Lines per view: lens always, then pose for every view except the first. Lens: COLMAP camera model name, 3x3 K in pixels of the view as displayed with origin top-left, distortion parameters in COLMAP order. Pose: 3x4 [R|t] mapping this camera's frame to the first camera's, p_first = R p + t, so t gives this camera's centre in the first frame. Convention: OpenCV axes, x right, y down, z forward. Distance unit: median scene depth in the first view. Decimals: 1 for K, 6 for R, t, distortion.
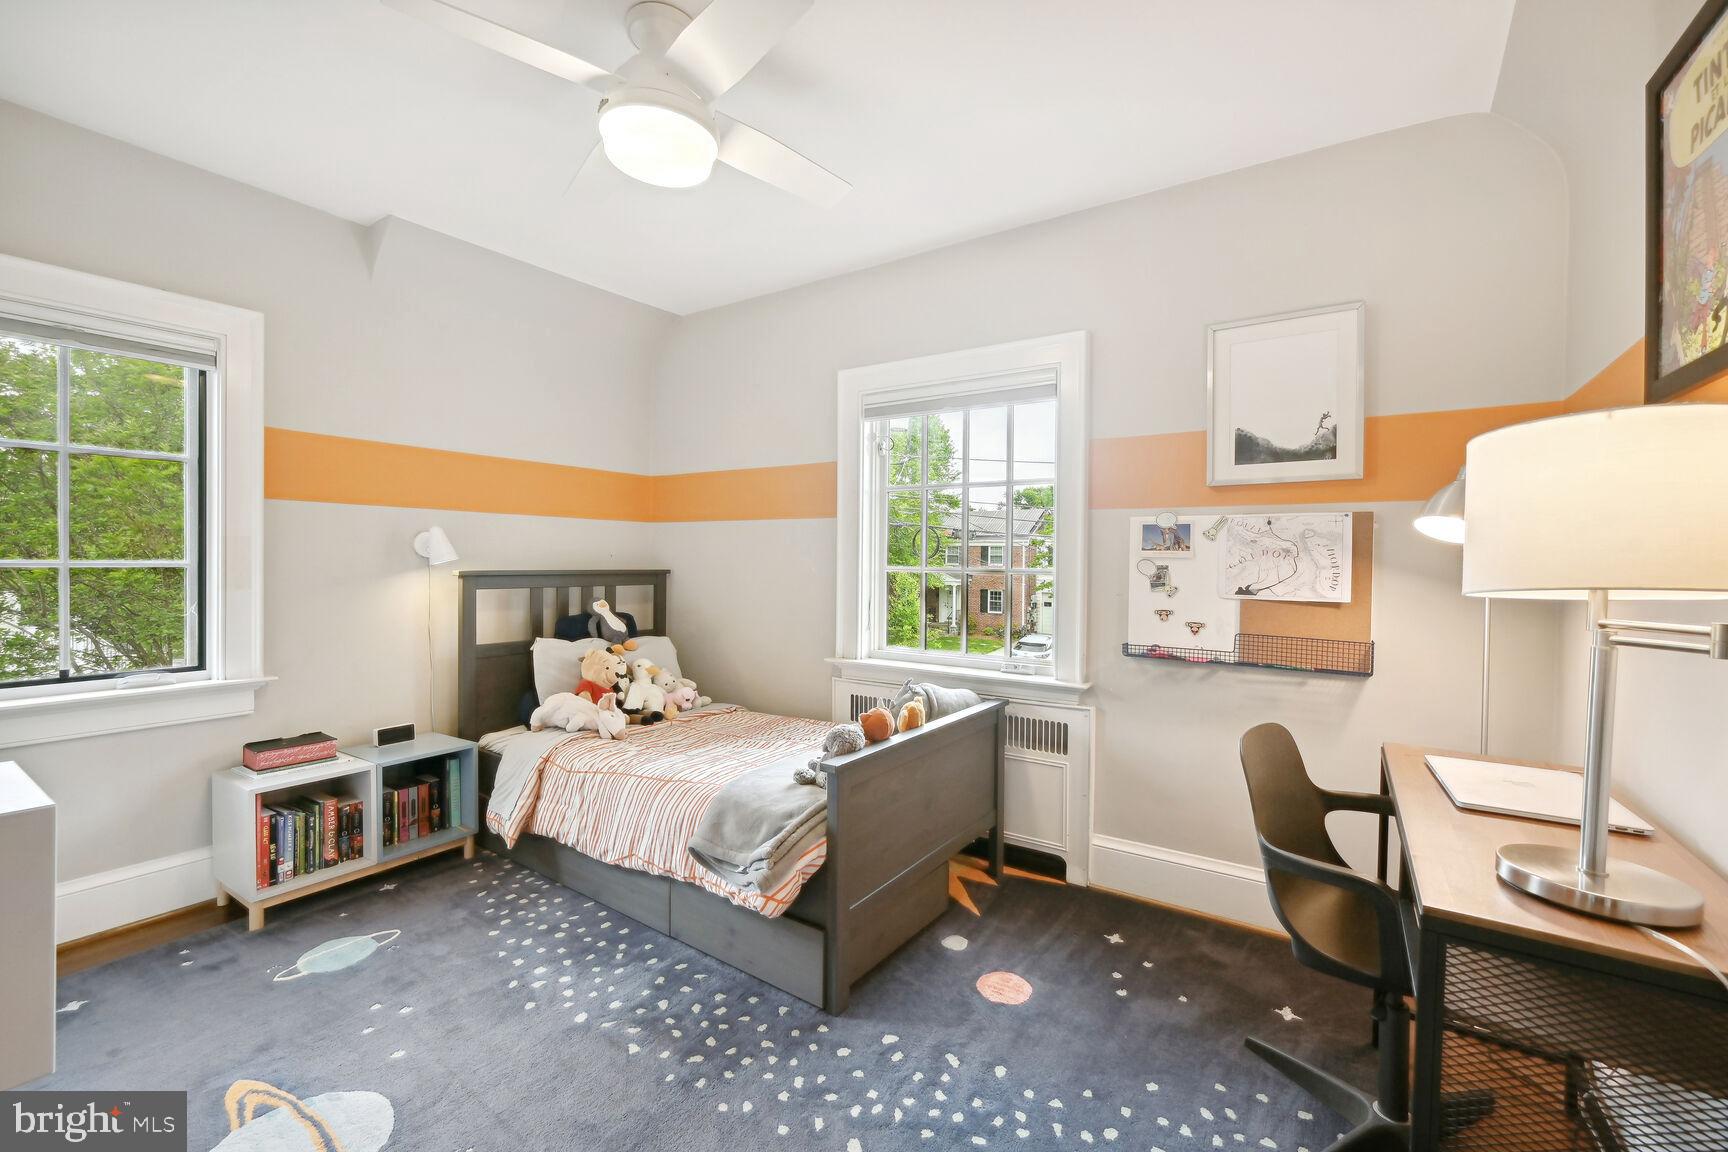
lens RADIAL K [[697.2, 0, 868.2], [0, 697.2, 559.5], [0, 0, 1]] dist [0.001779, 0.000138]
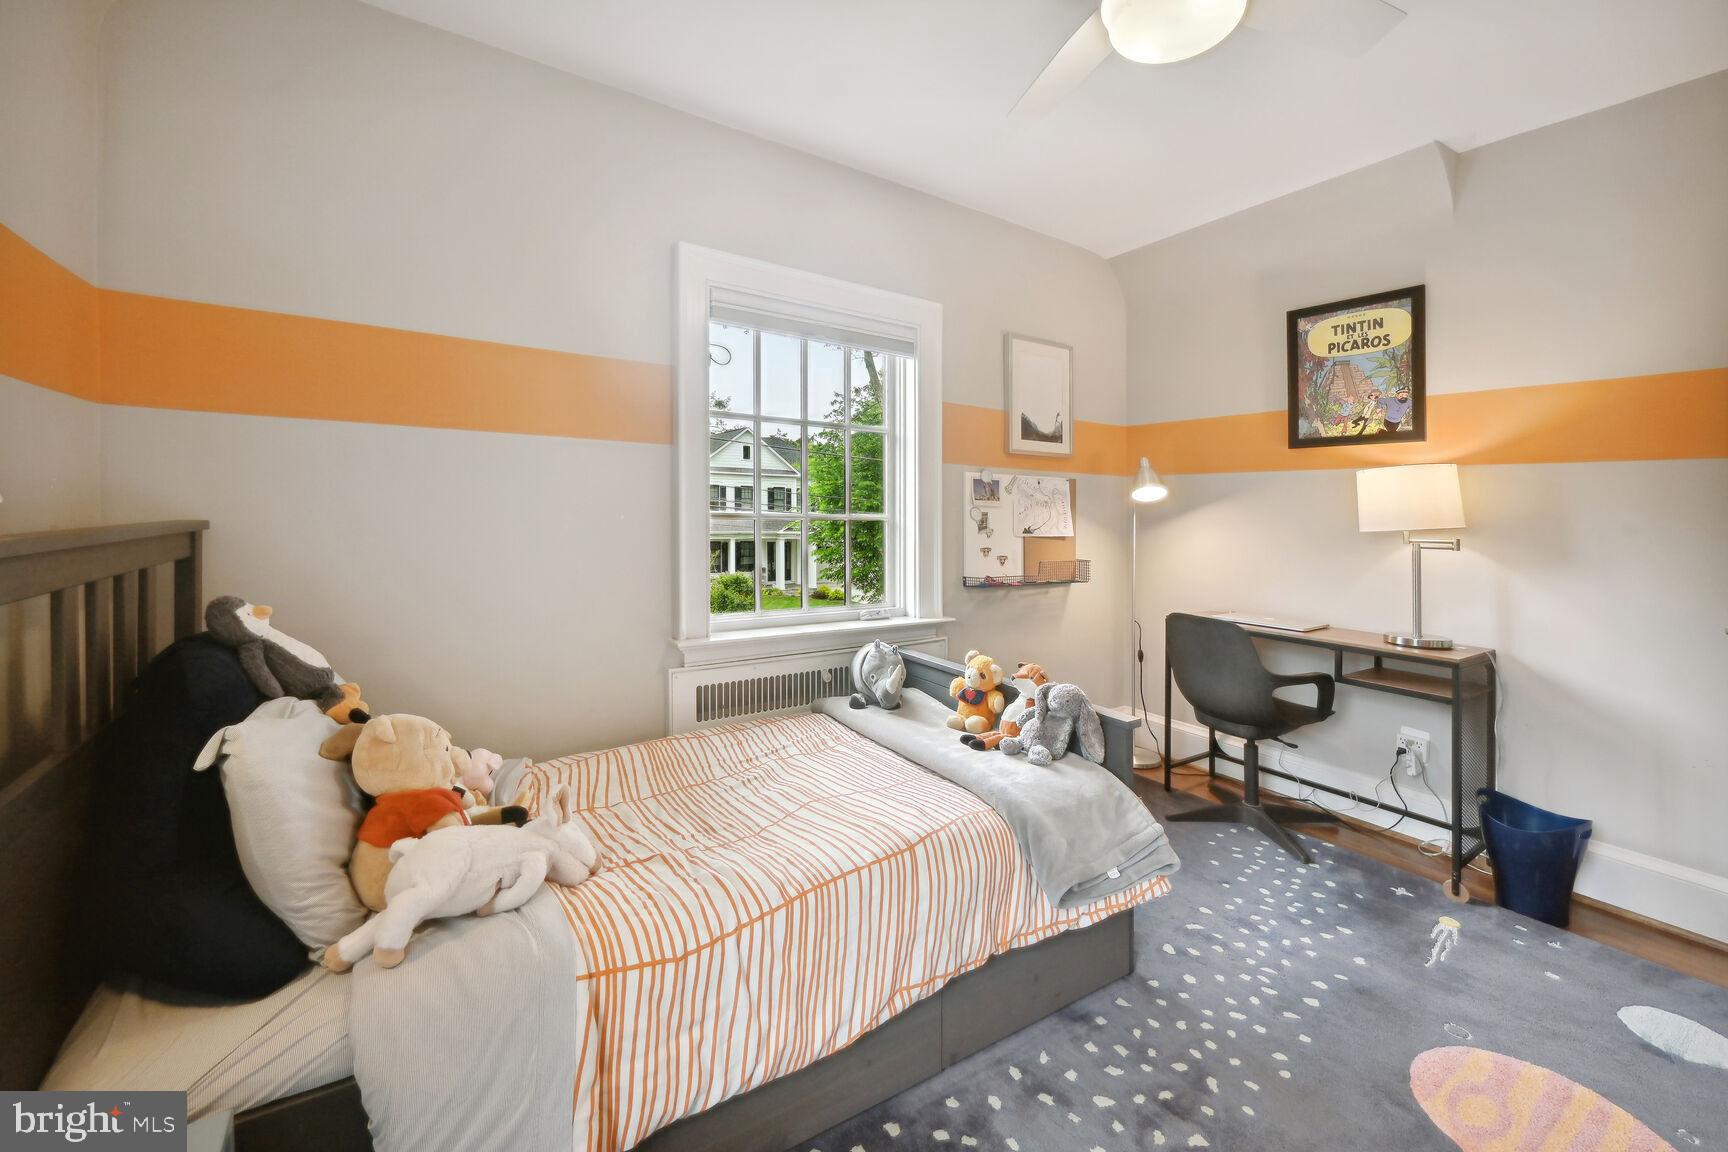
lens RADIAL K [[704.9, 0, 862.1], [0, 704.9, 498.3], [0, 0, 1]] dist [0.008210, -0.000041]
pose [[0.389980, 0.011905, 0.920746, -0.868911], [-0.016966, 0.999840, -0.005742, -0.005955], [-0.920667, -0.013382, 0.390120, 0.741363]]
